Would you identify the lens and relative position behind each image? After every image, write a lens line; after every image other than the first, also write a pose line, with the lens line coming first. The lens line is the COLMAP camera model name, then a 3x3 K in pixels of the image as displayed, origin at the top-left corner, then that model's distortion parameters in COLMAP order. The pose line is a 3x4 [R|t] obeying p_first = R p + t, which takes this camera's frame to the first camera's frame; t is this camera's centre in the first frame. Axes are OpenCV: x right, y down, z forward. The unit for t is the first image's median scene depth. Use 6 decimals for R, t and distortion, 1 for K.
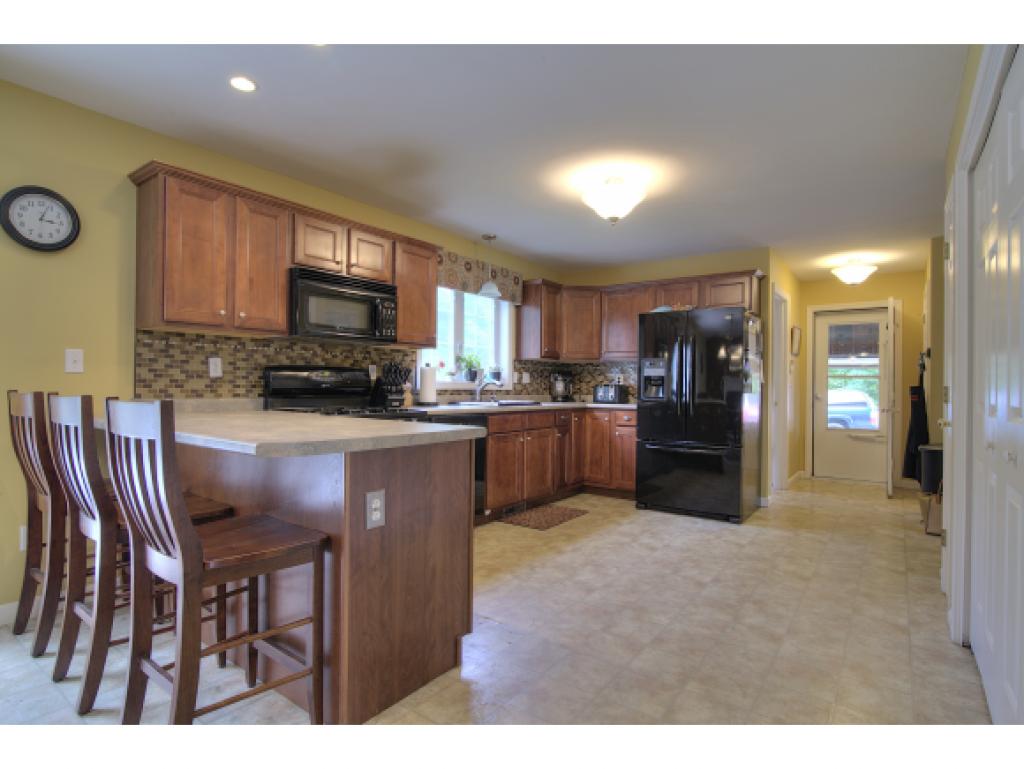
lens RADIAL K [[534.8, 0, 512.1], [0, 534.8, 381.3], [0, 0, 1]] dist [-0.017092, 0.002904]
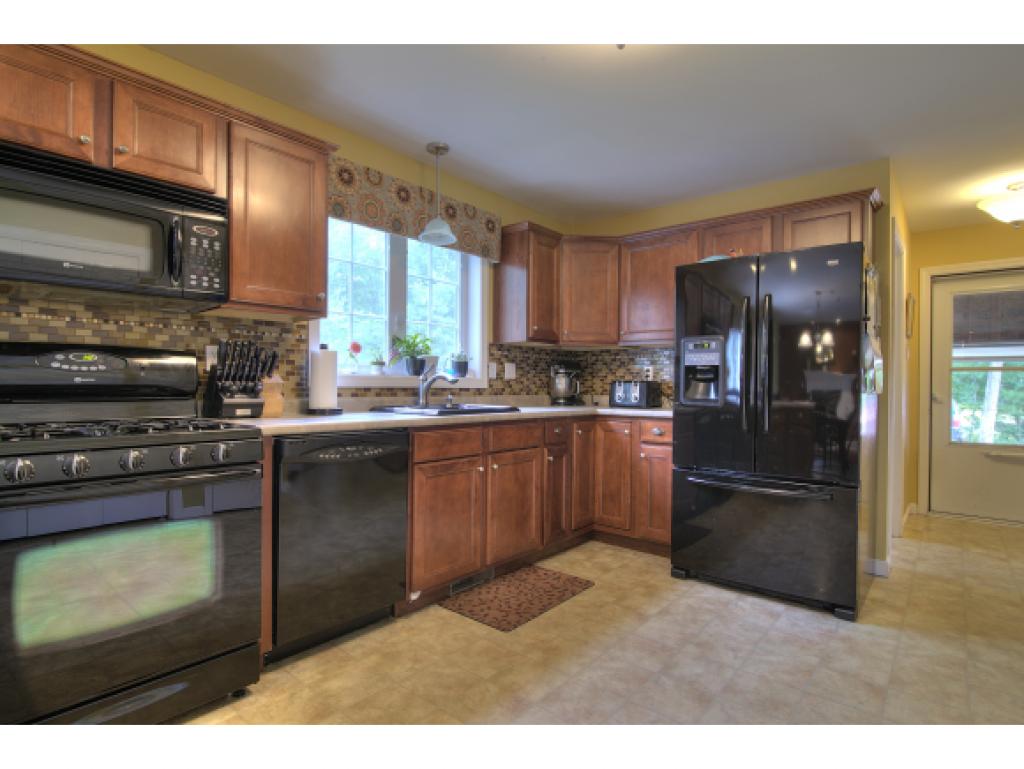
lens RADIAL K [[534.8, 0, 508.6], [0, 534.8, 384.7], [0, 0, 1]] dist [-0.017092, 0.002904]
pose [[0.997569, -0.001559, -0.069668, 0.085056], [0.002068, 0.999972, 0.007234, 0.007356], [0.069654, -0.007361, 0.997544, 0.365039]]
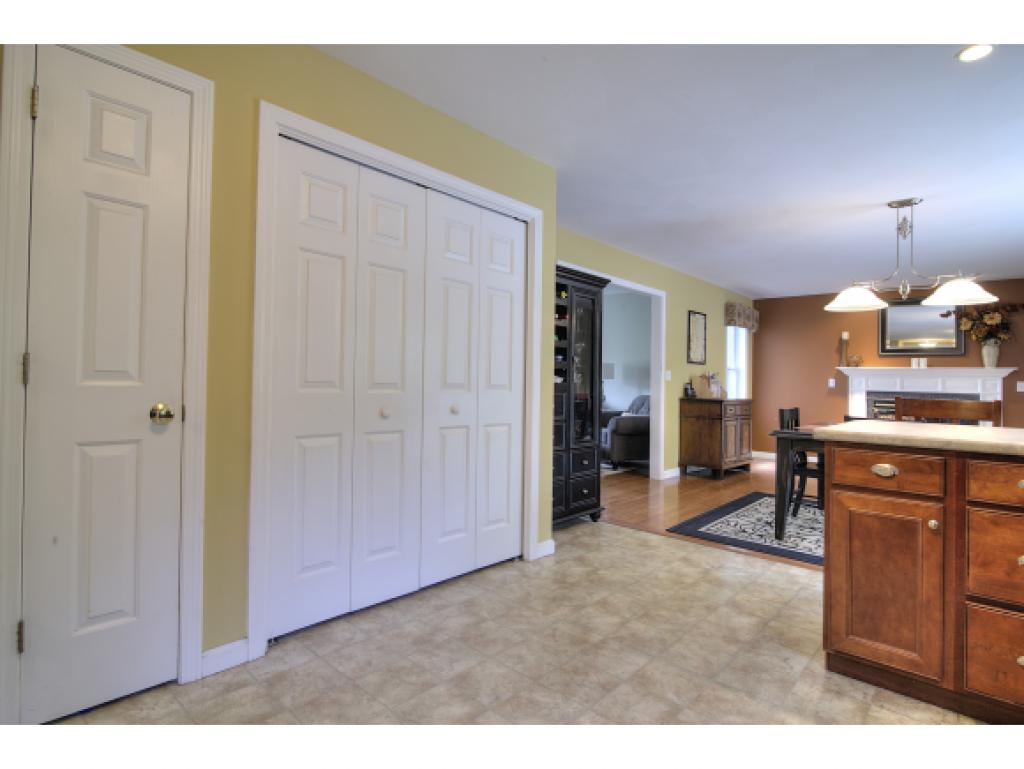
lens RADIAL K [[534.8, 0, 511.0], [0, 534.8, 375.7], [0, 0, 1]] dist [-0.017092, 0.002904]
pose [[-0.993050, -0.043191, 0.109482, 0.172710], [-0.044783, 0.998923, -0.012126, 0.013138], [-0.108840, -0.016945, -0.993915, 0.892229]]
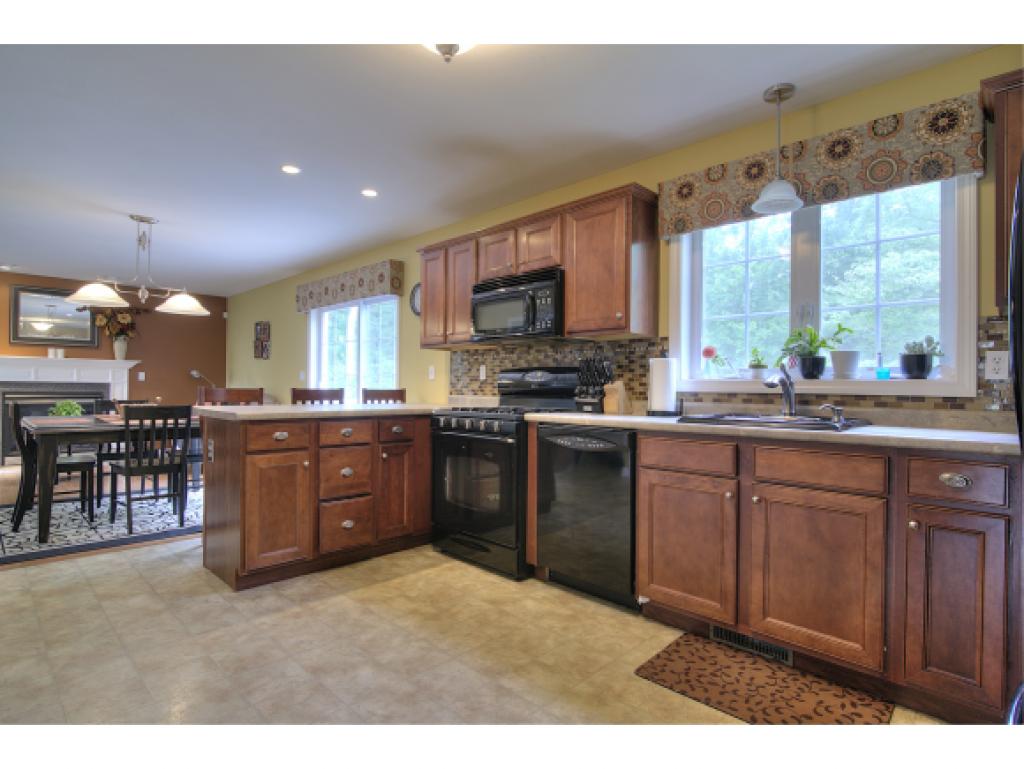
lens RADIAL K [[534.8, 0, 516.2], [0, 534.8, 385.1], [0, 0, 1]] dist [-0.017092, 0.002904]
pose [[-0.145502, -0.020684, -0.989142, 0.483575], [-0.007154, 0.999777, -0.019854, 0.019274], [0.989332, 0.004188, -0.145618, 0.818969]]
